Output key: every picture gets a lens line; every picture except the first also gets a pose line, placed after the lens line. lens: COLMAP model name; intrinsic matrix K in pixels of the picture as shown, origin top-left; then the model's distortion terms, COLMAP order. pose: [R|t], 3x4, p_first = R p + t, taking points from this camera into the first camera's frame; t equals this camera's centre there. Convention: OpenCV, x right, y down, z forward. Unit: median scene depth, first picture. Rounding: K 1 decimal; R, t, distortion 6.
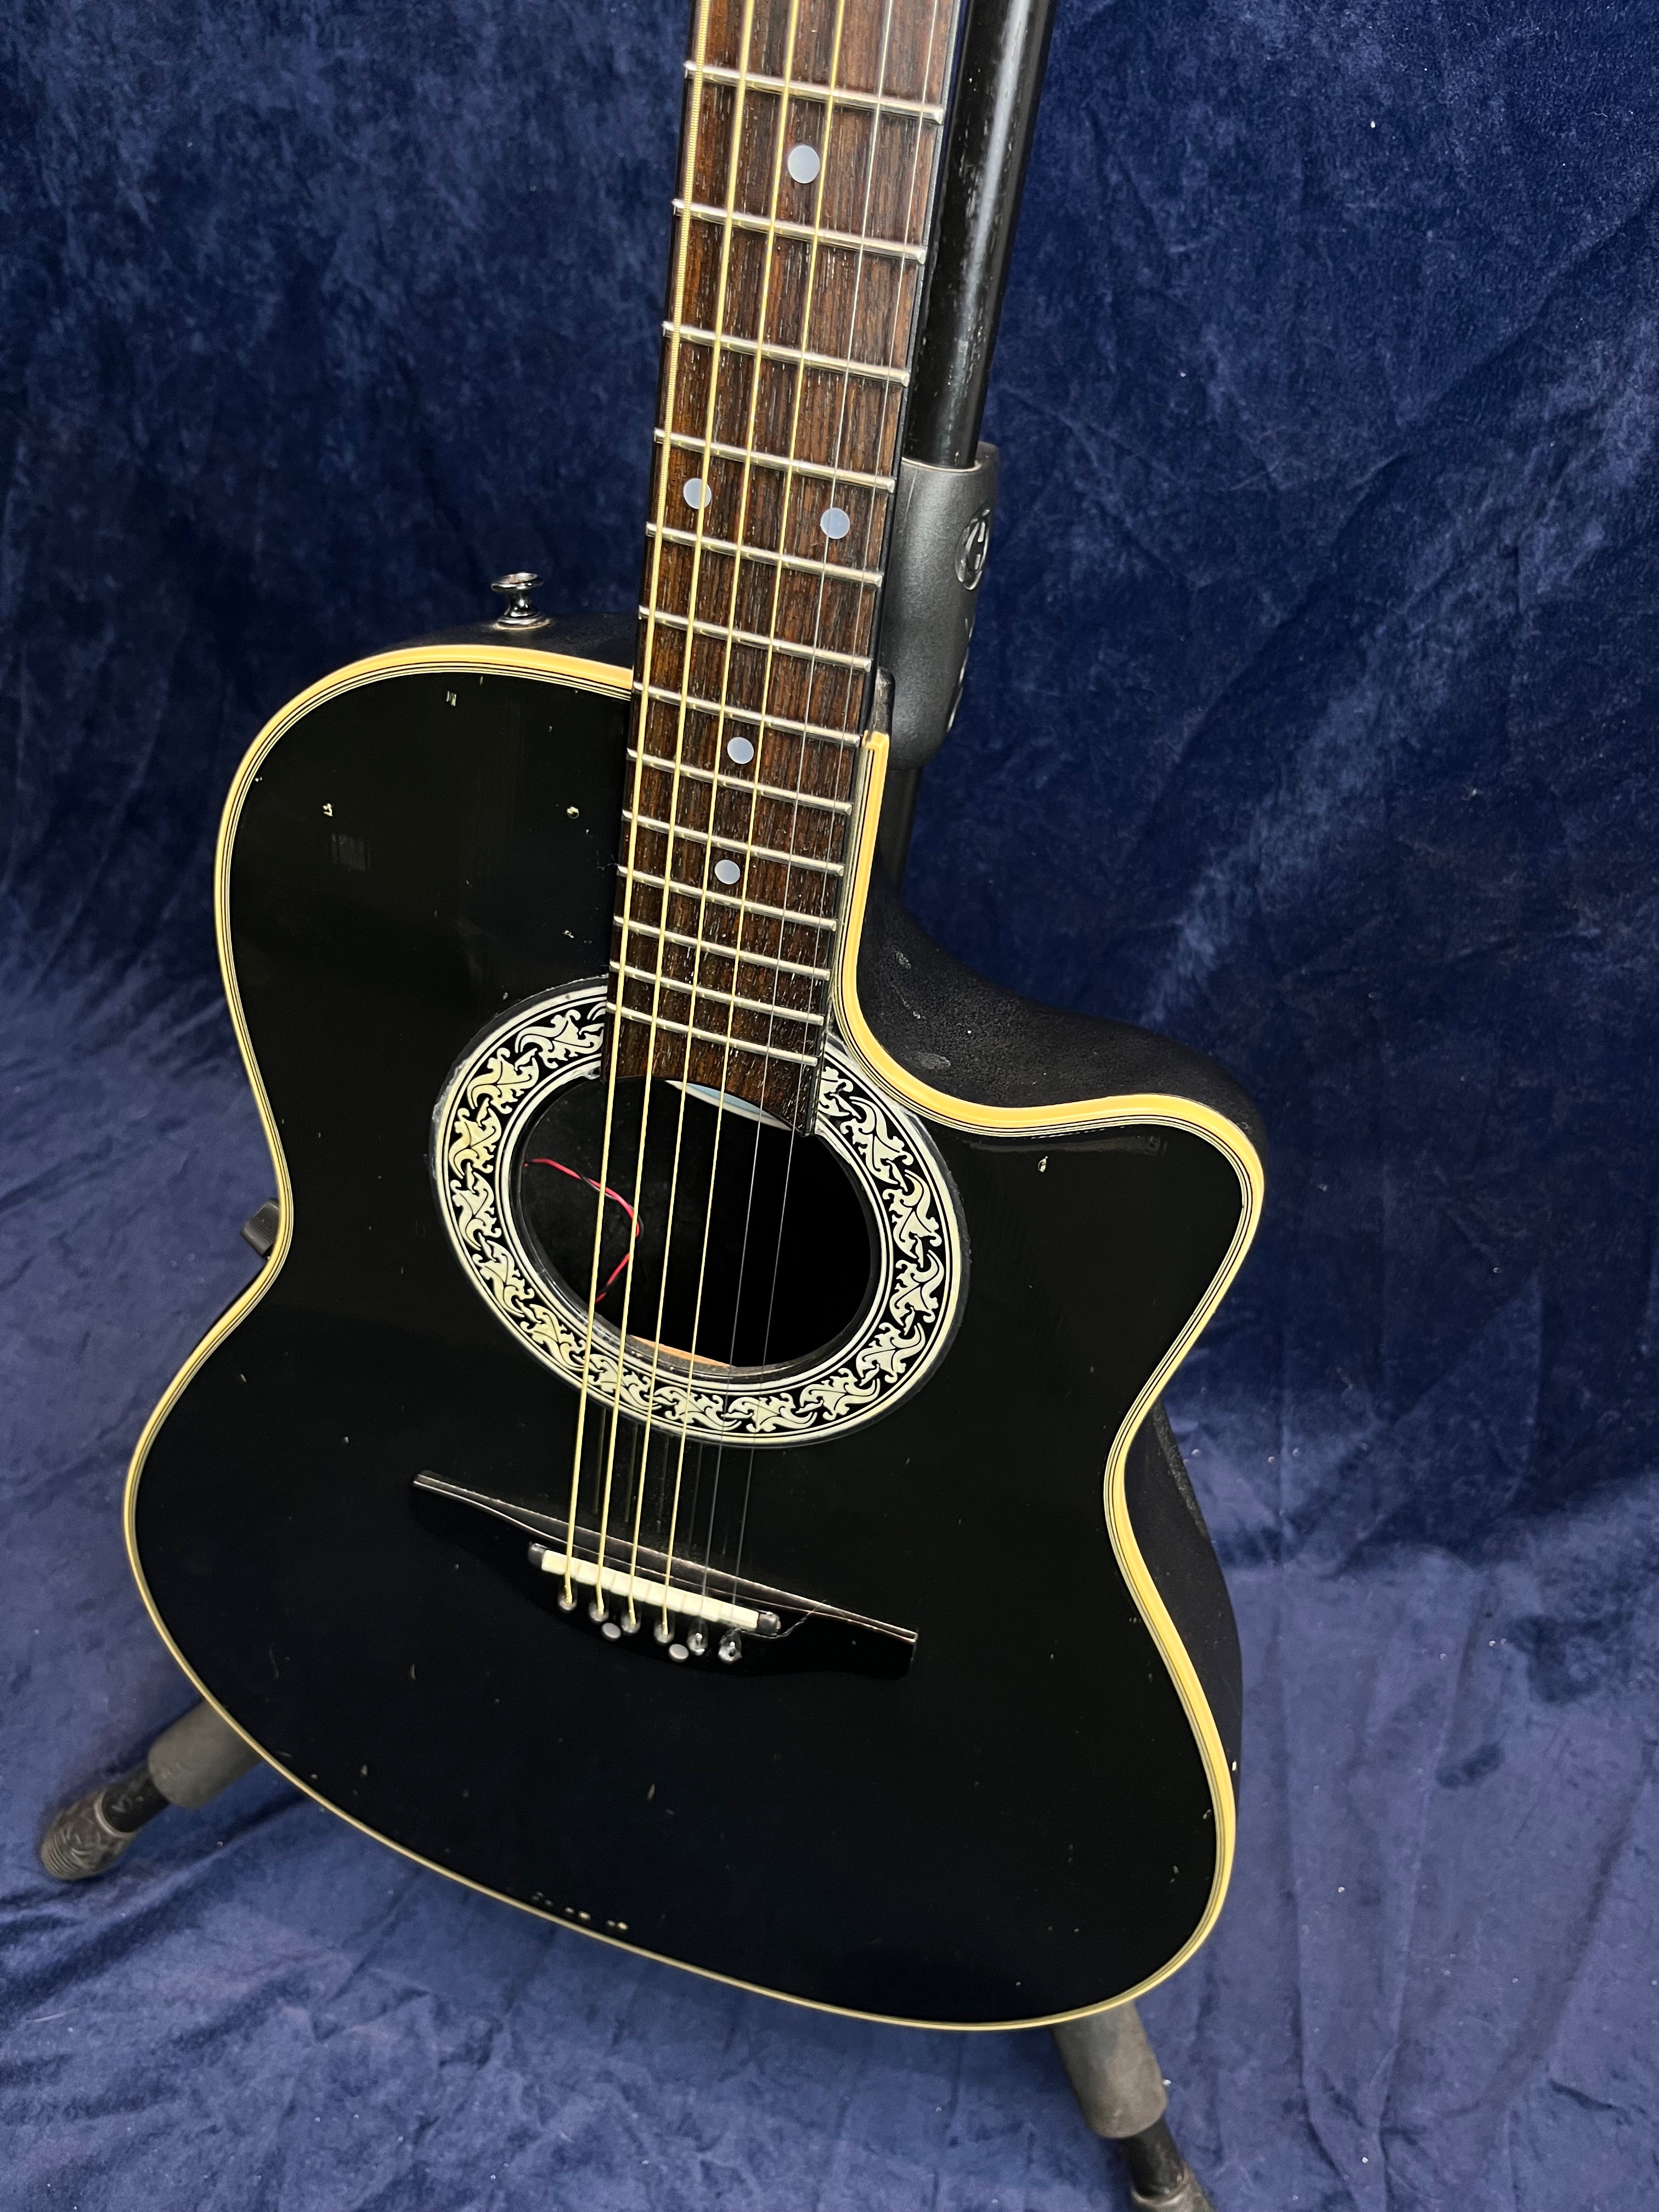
lens RADIAL K [[1711.1, 0, 855.4], [0, 1711.1, 1118.9], [0, 0, 1]] dist [0.053408, -0.088790]
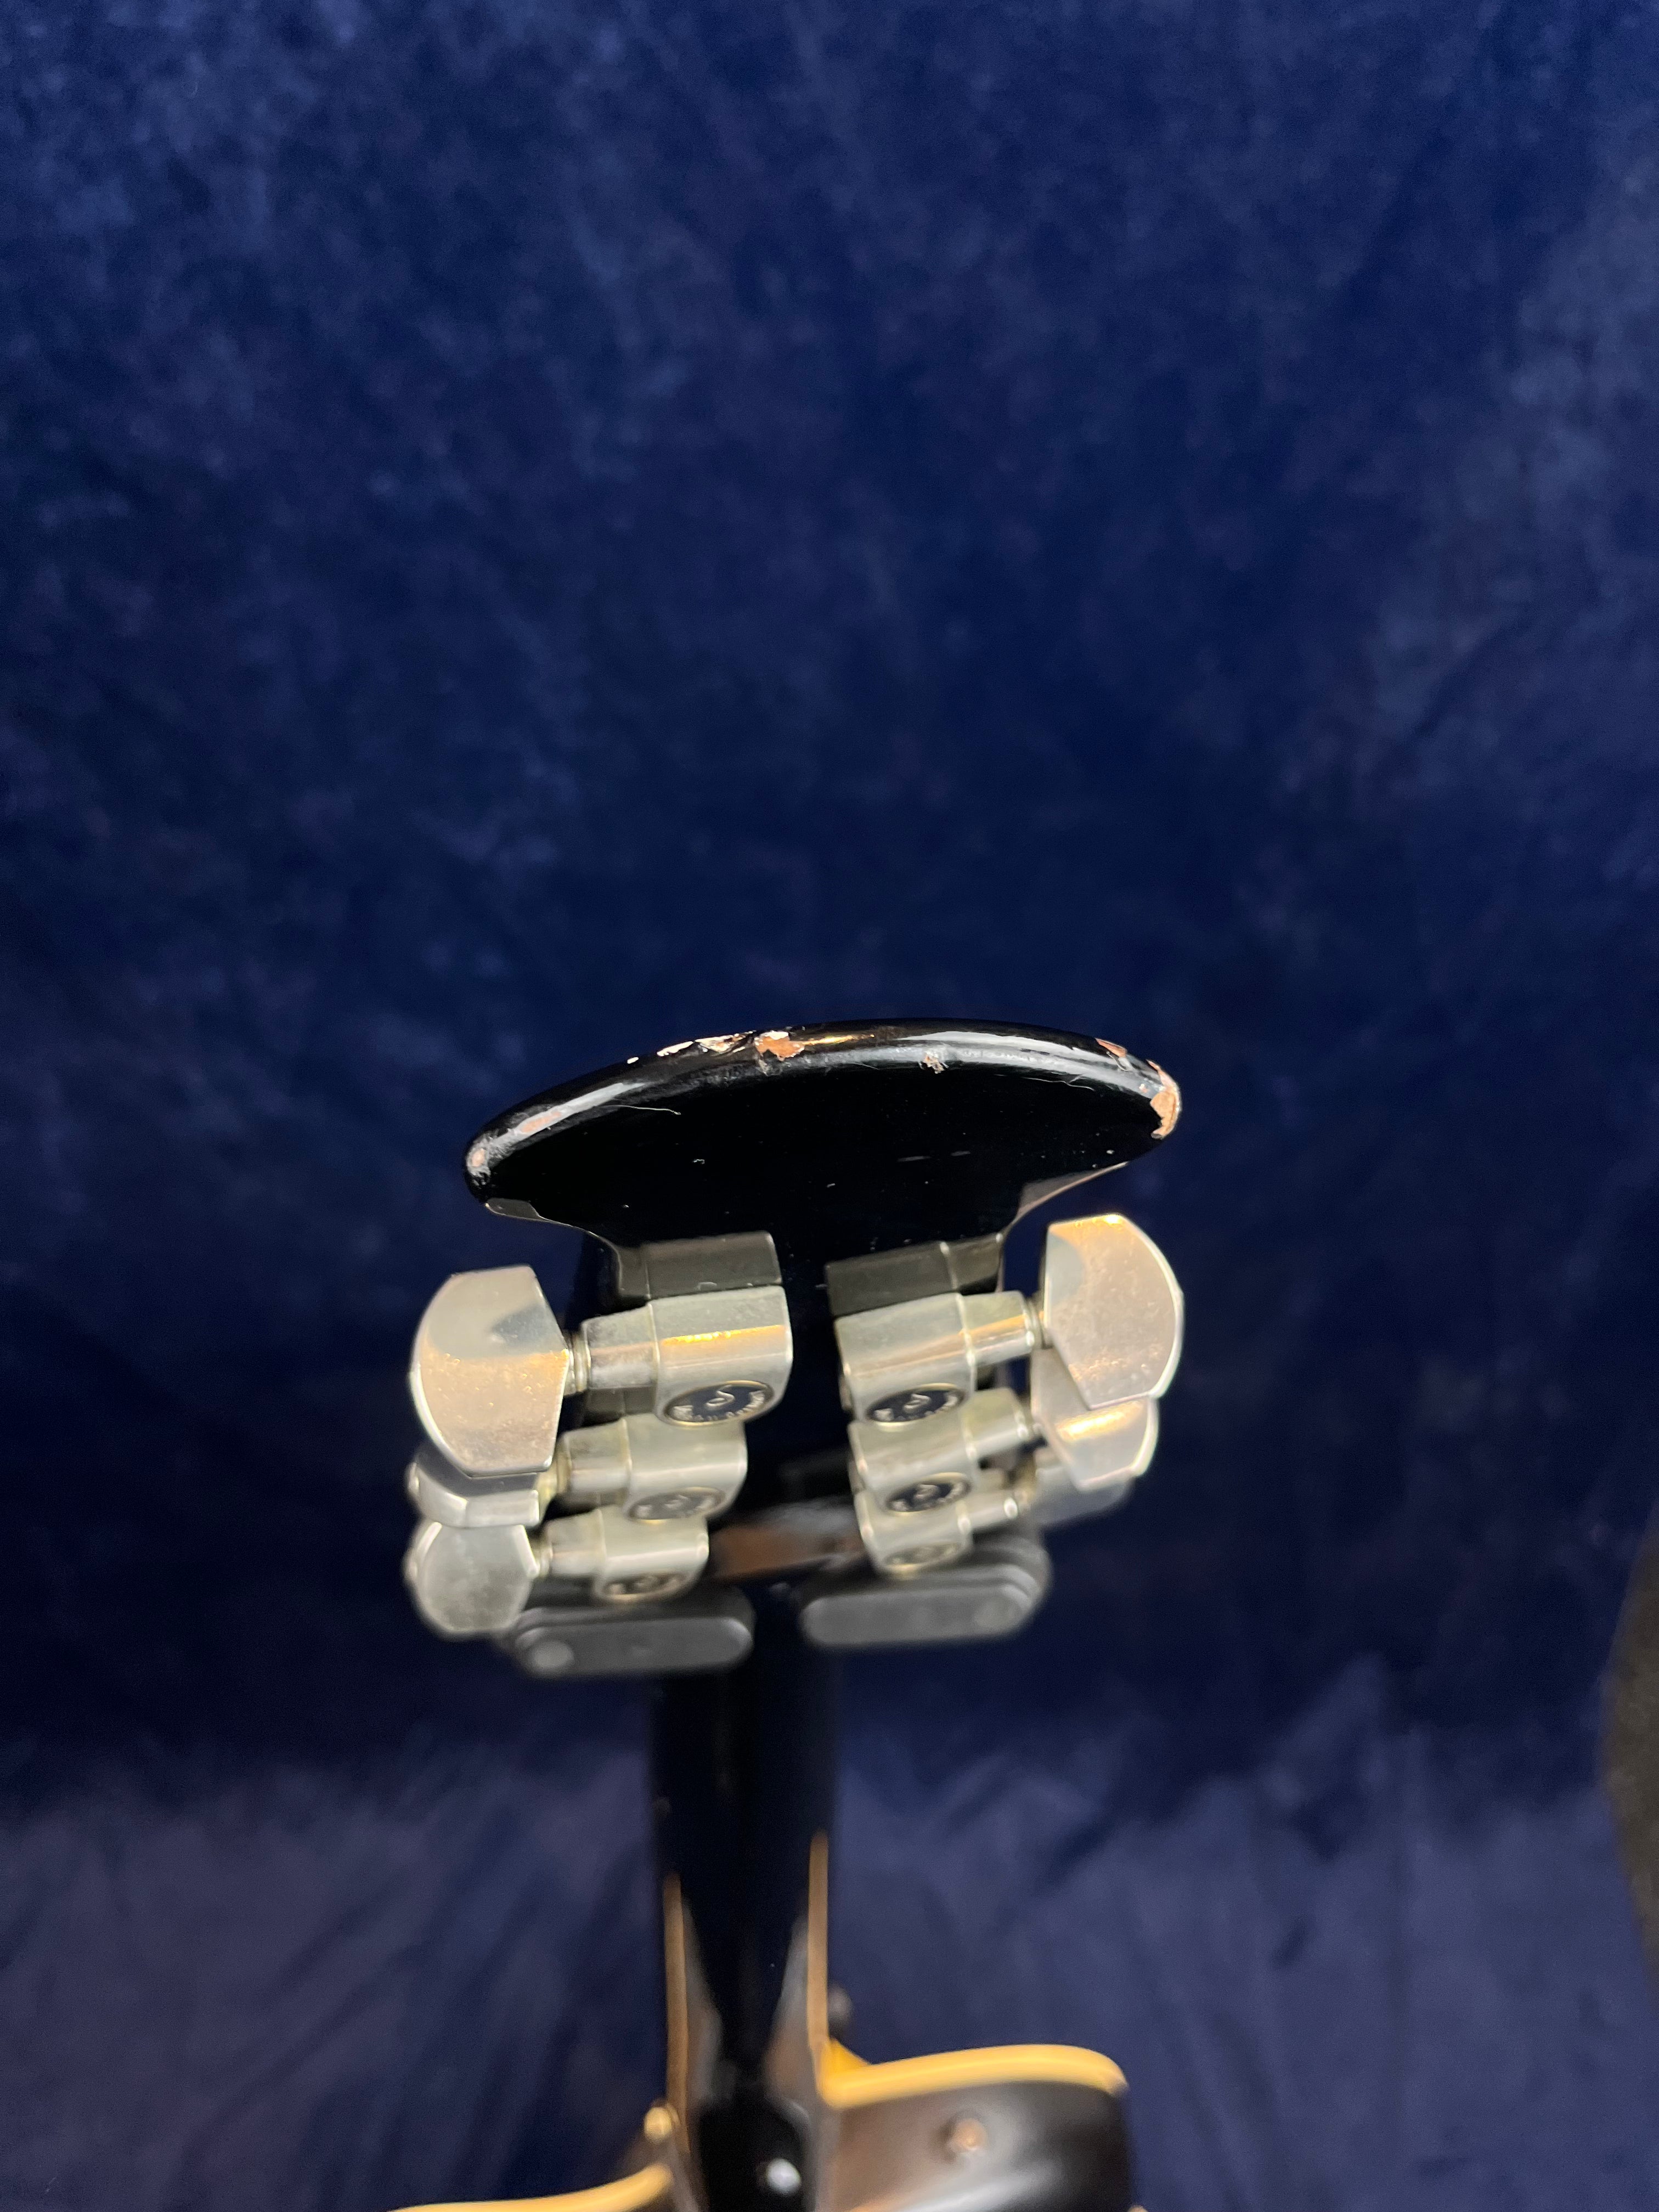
lens RADIAL K [[1764.0, 0, 836.4], [0, 1764.0, 1091.9], [0, 0, 1]] dist [0.009434, -0.048077]
pose [[0.911091, -0.359703, 0.201313, 0.005023], [0.322349, 0.926125, 0.195917, -0.668925], [-0.256913, -0.113605, 0.959734, -0.145162]]
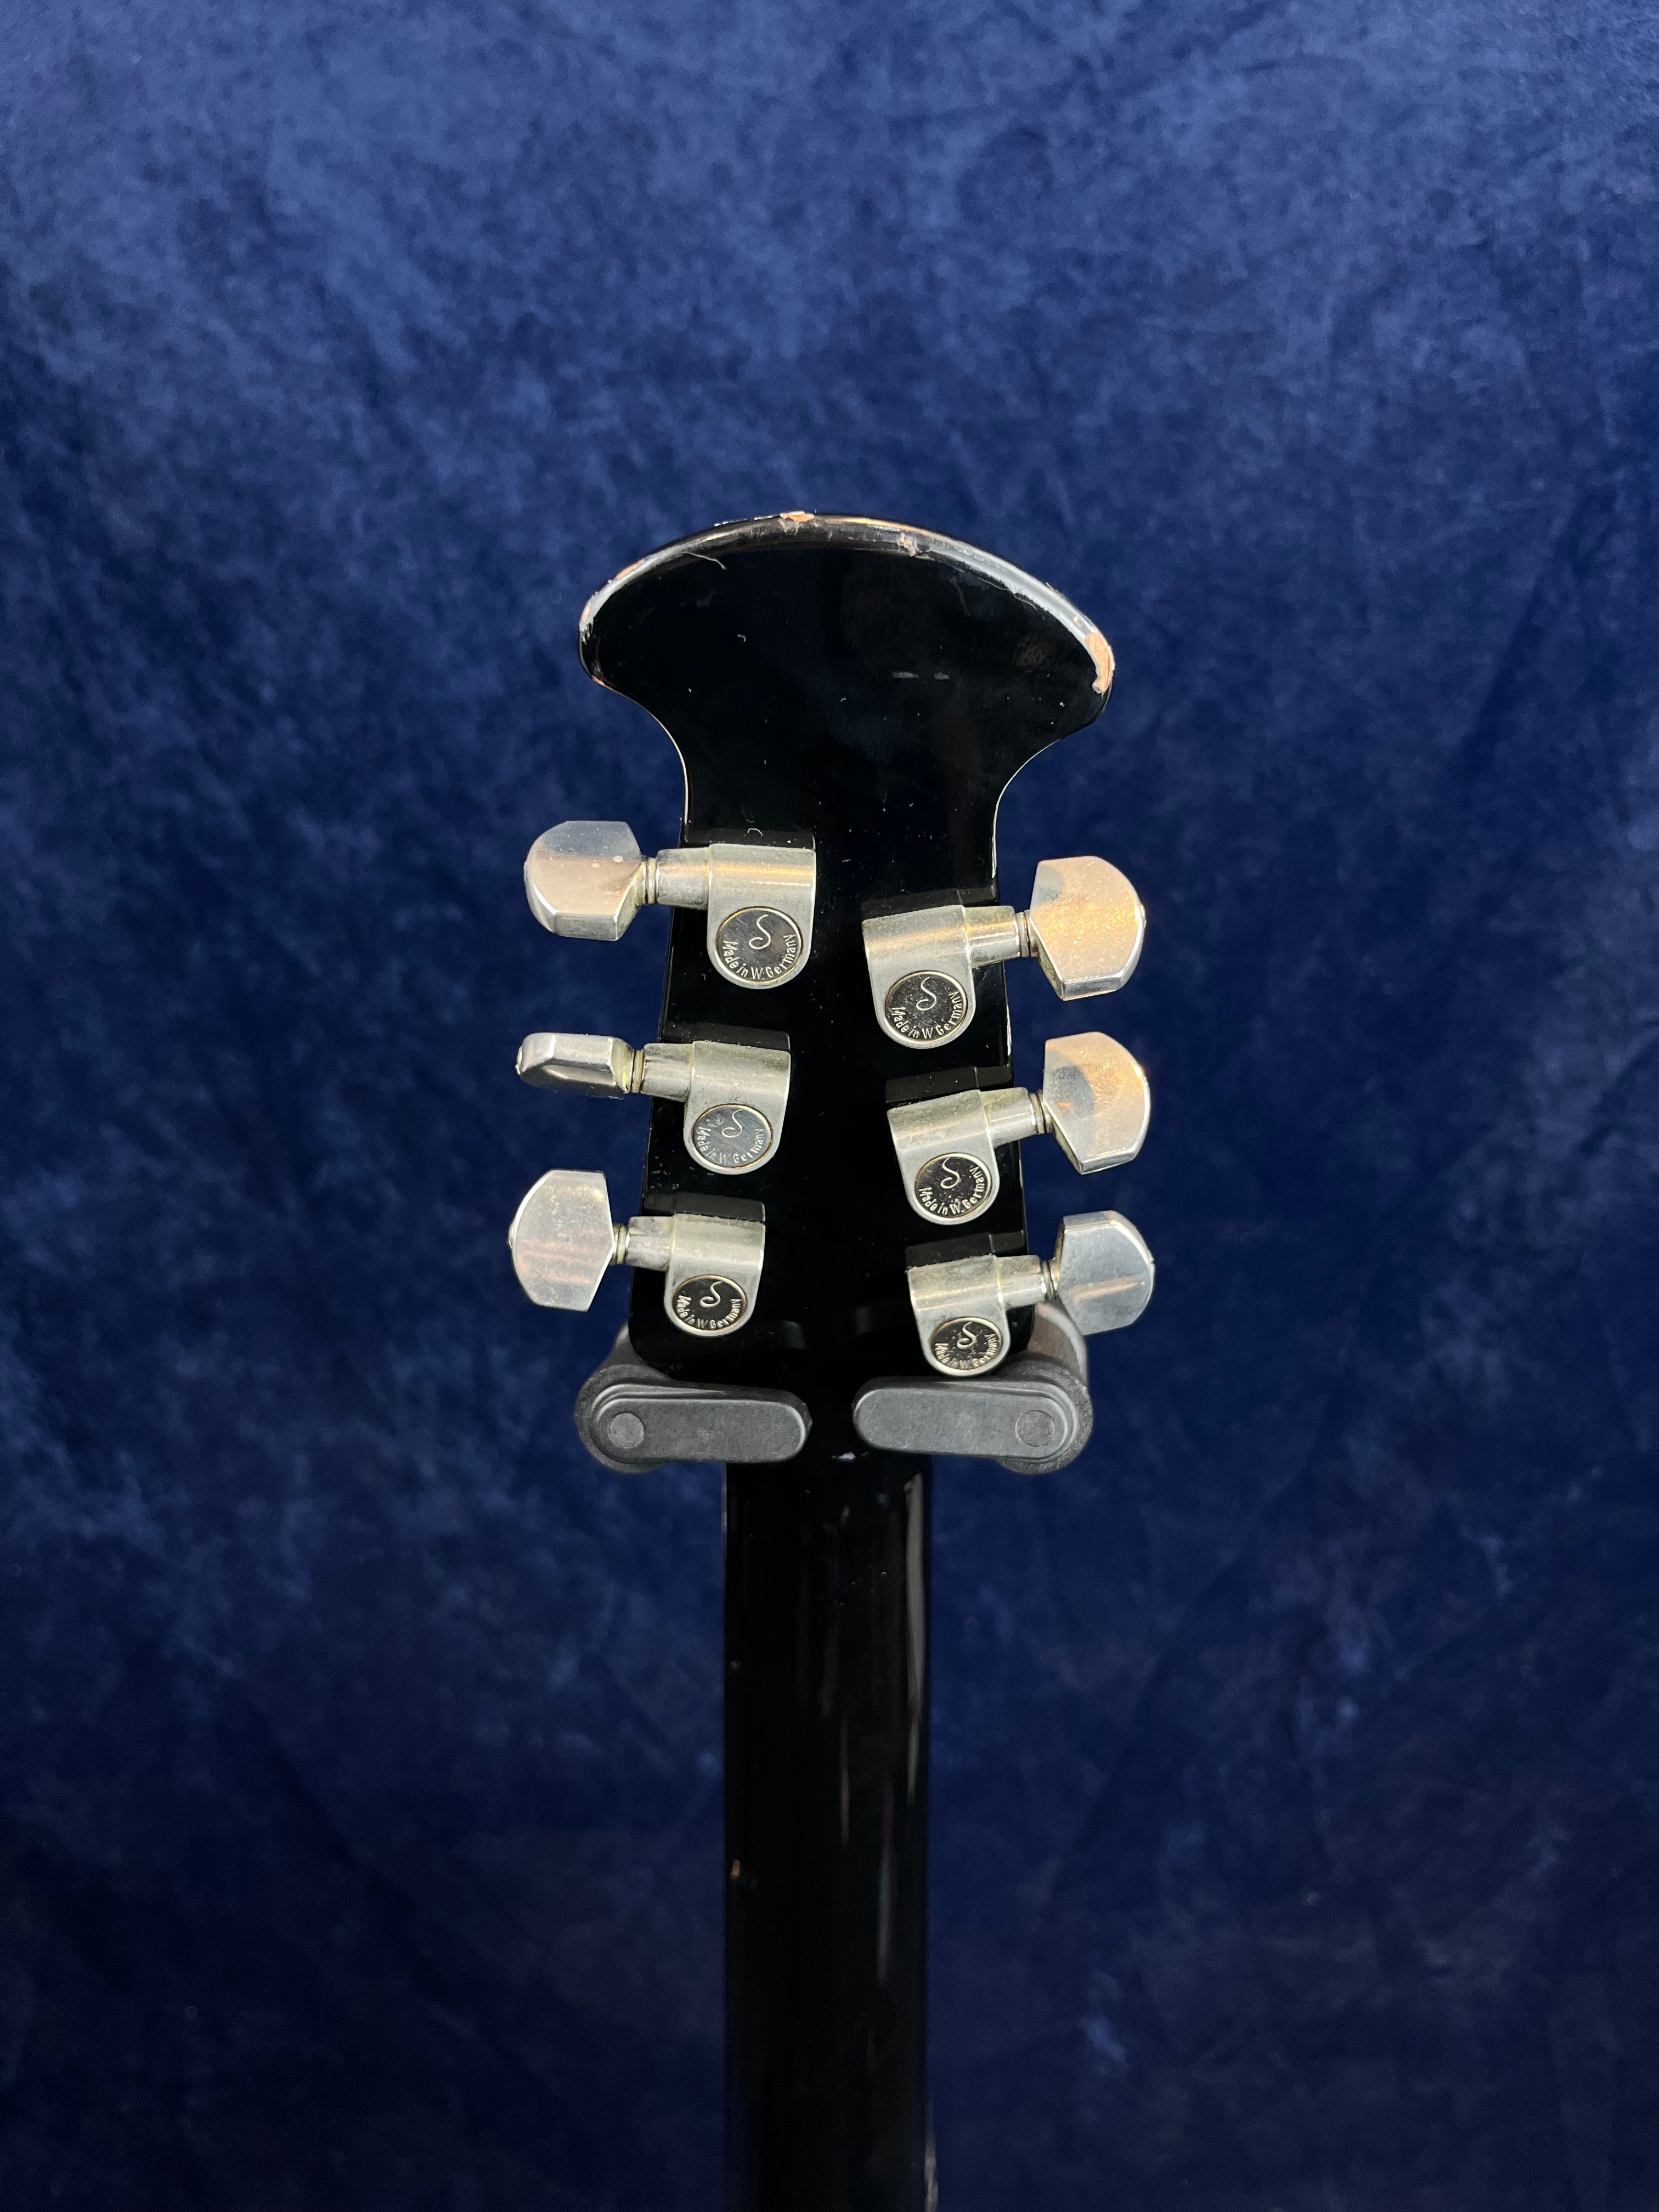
lens RADIAL K [[1711.1, 0, 849.8], [0, 1711.1, 1076.8], [0, 0, 1]] dist [0.053408, -0.088790]
pose [[0.957939, -0.218914, 0.185551, -0.021326], [0.262450, 0.929838, -0.257916, -0.470494], [-0.116071, 0.295766, 0.948182, -0.187325]]
